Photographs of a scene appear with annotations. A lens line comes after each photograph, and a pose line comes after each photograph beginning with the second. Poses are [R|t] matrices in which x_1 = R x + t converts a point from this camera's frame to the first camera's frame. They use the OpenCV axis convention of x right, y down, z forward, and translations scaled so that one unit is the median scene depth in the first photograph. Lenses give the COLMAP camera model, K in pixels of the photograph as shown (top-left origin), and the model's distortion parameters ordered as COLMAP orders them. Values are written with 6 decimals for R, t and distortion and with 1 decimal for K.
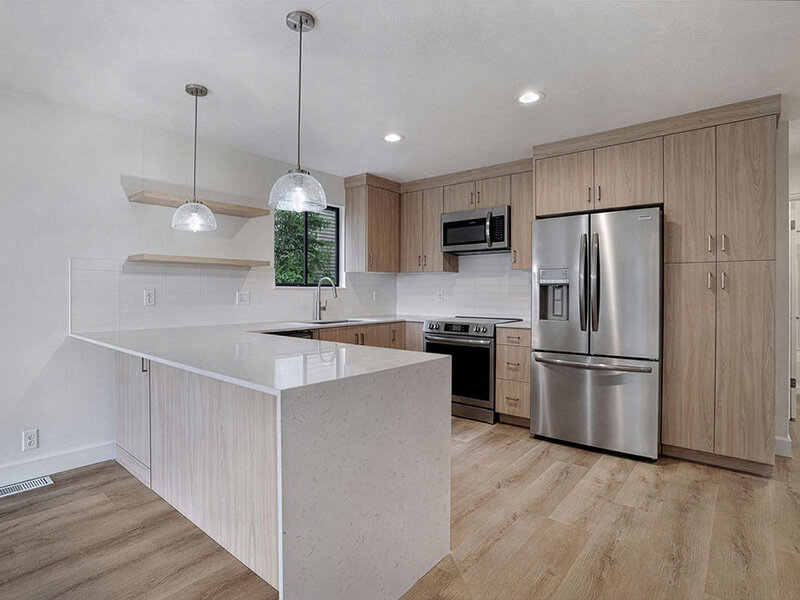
lens RADIAL K [[427.6, 0, 386.3], [0, 427.6, 292.3], [0, 0, 1]] dist [-0.075466, -0.000228]
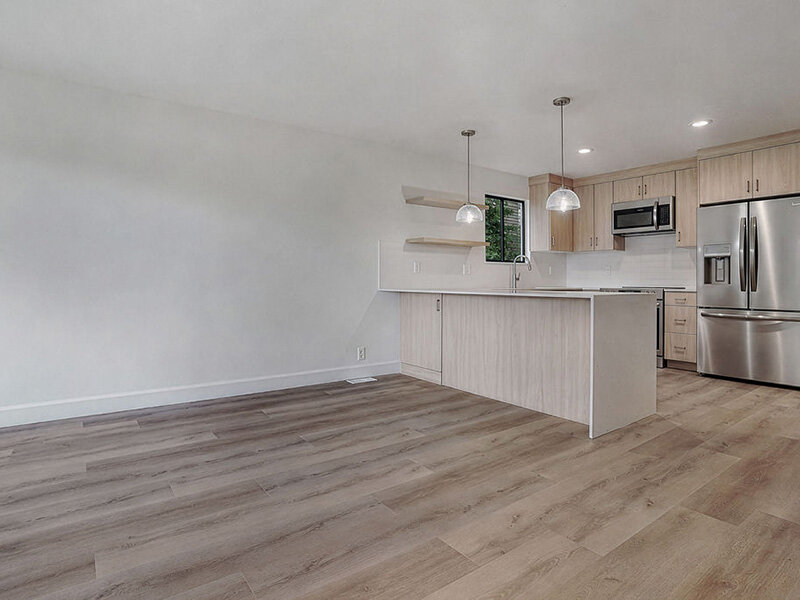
lens RADIAL K [[447.9, 0, 386.8], [0, 447.9, 278.4], [0, 0, 1]] dist [-0.056541, 0.016828]
pose [[0.972406, 0.001133, -0.233291, -0.227874], [-0.002769, 0.999974, -0.006688, 0.048896], [0.233277, 0.007150, 0.972384, -0.442772]]
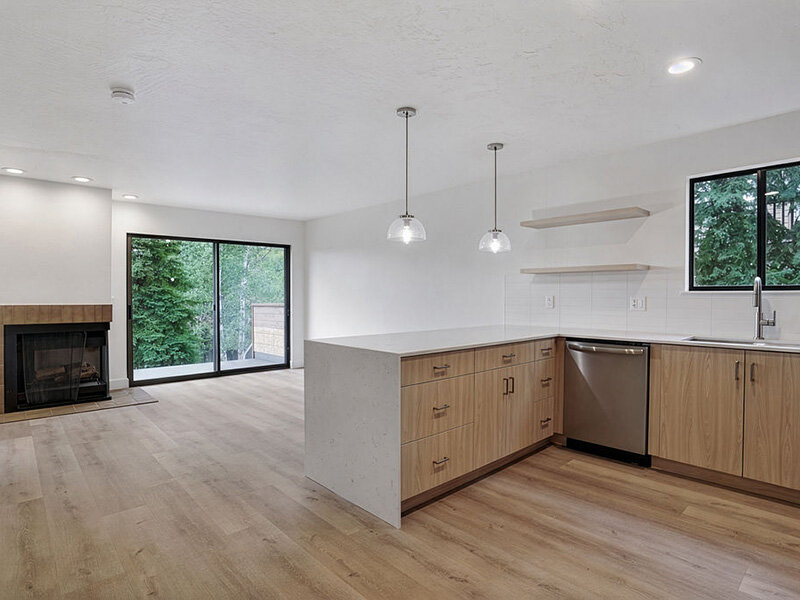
lens RADIAL K [[447.9, 0, 402.4], [0, 447.9, 301.1], [0, 0, 1]] dist [-0.056541, 0.016828]
pose [[-0.113476, 0.010834, -0.993482, 0.616859], [-0.004783, 0.999923, 0.011450, -0.001739], [0.993529, 0.006052, -0.113415, 0.528874]]
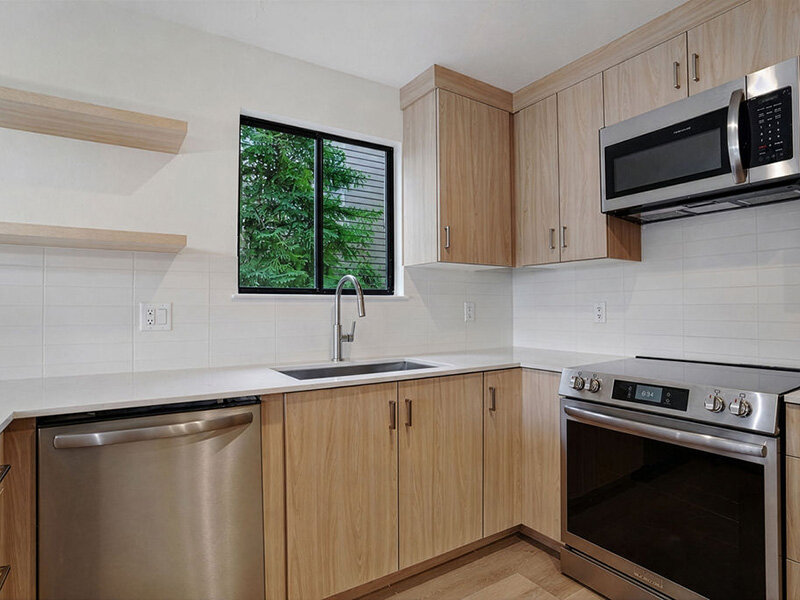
lens RADIAL K [[447.9, 0, 388.1], [0, 447.9, 300.8], [0, 0, 1]] dist [-0.056541, 0.016828]
pose [[0.952297, -0.011792, -0.304945, 0.060536], [0.006196, 0.999794, -0.019311, 0.004689], [0.305110, 0.016500, 0.952174, 0.536666]]
